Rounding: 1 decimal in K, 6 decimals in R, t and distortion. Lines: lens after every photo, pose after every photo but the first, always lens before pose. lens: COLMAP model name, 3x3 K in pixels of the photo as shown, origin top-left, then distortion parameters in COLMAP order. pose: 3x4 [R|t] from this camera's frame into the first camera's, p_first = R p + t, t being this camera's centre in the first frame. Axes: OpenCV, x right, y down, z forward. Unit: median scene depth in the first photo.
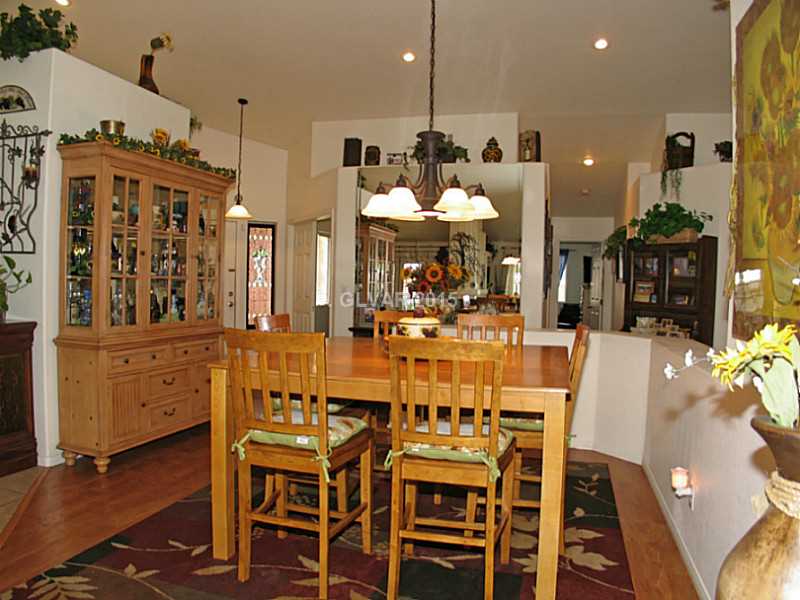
lens RADIAL K [[583.3, 0, 397.6], [0, 583.3, 310.6], [0, 0, 1]] dist [-0.209377, 0.098608]
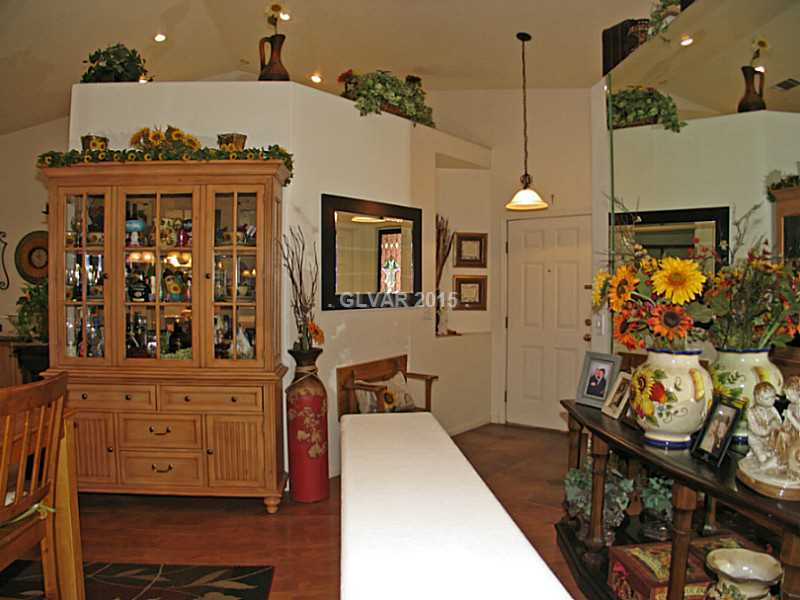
lens RADIAL K [[583.3, 0, 397.6], [0, 583.3, 310.6], [0, 0, 1]] dist [-0.209377, 0.098608]
pose [[0.355683, 0.005155, -0.934592, 0.291922], [-0.035730, 0.999329, -0.008086, -0.033896], [0.933923, 0.036269, 0.355629, 0.630102]]
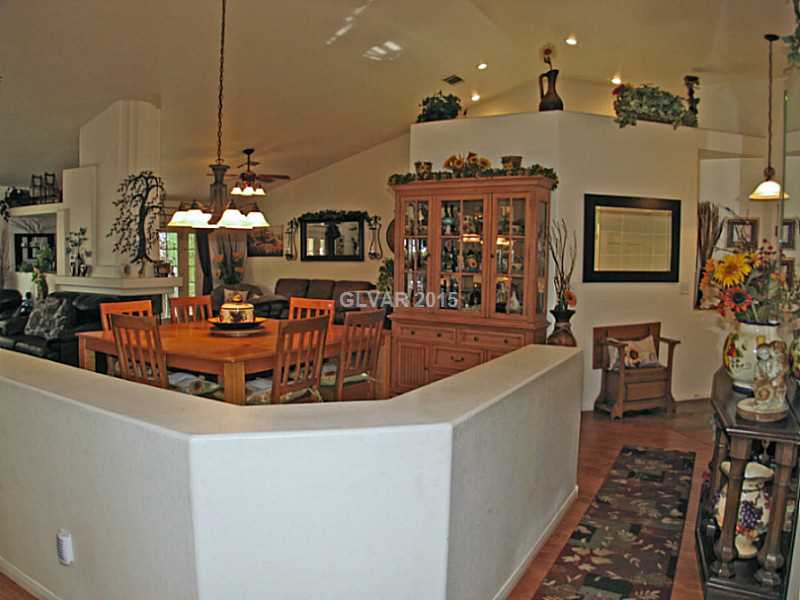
lens RADIAL K [[583.3, 0, 397.6], [0, 583.3, 310.6], [0, 0, 1]] dist [-0.209377, 0.098608]
pose [[-0.261179, 0.058738, -0.963502, 0.521738], [-0.063855, 0.994909, 0.077962, -0.042650], [0.963176, 0.081886, -0.256098, 0.730923]]
